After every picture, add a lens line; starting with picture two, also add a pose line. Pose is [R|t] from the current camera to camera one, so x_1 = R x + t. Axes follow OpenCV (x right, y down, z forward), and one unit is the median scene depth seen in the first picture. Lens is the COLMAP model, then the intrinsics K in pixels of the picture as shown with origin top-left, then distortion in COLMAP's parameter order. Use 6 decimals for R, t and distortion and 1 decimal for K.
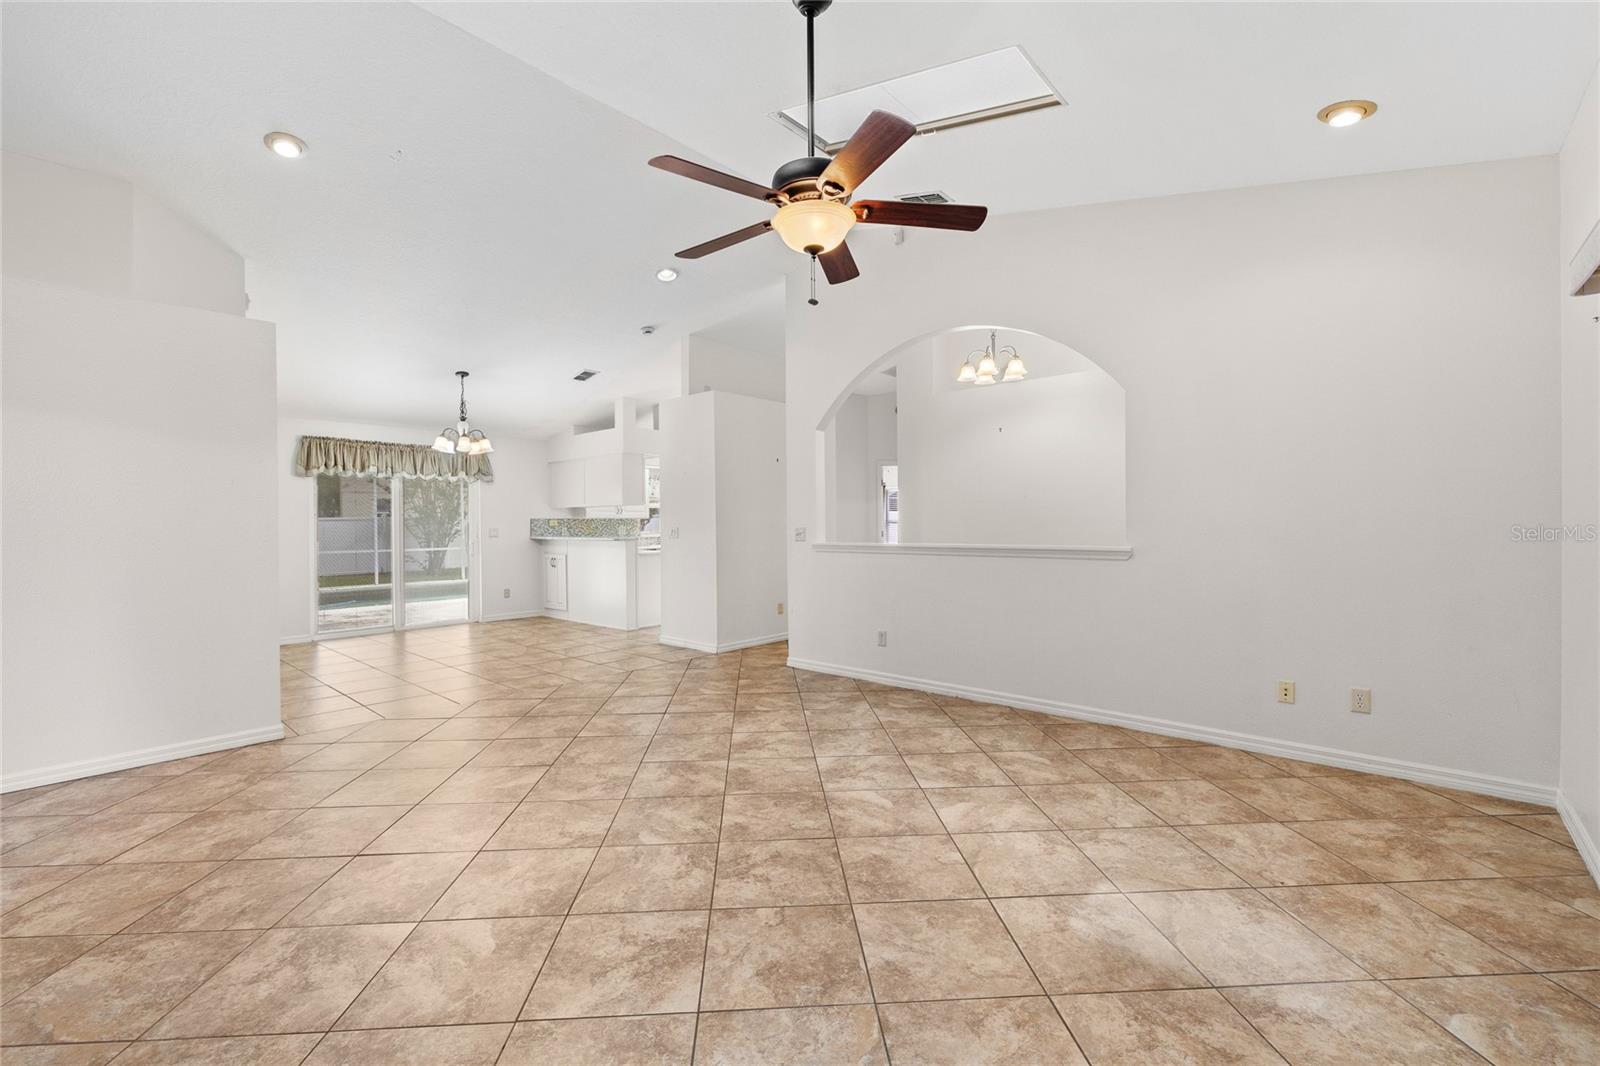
lens RADIAL K [[672.4, 0, 795.4], [0, 672.4, 529.3], [0, 0, 1]] dist [0.000512, 0.000180]
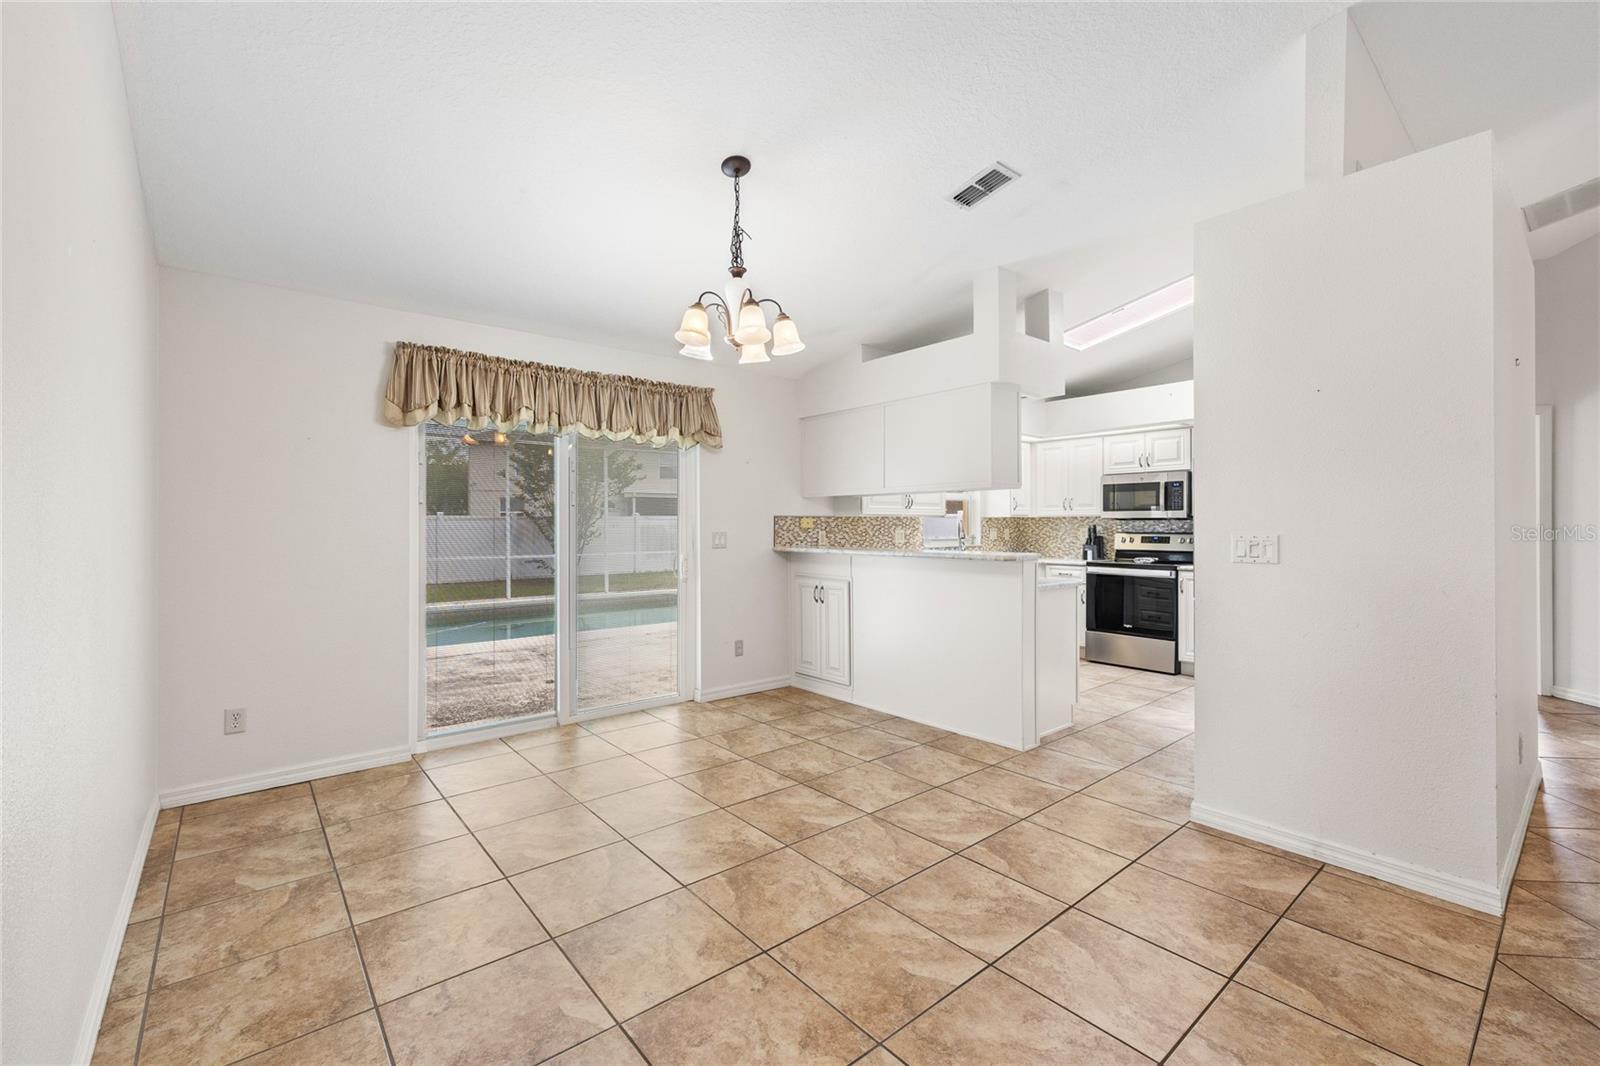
lens RADIAL K [[672.4, 0, 795.4], [0, 672.4, 529.3], [0, 0, 1]] dist [0.000512, 0.000180]
pose [[0.989853, 0.005541, -0.141990, -0.631376], [-0.006086, 0.999976, -0.003404, -0.004875], [0.141968, 0.004234, 0.989862, 0.937159]]
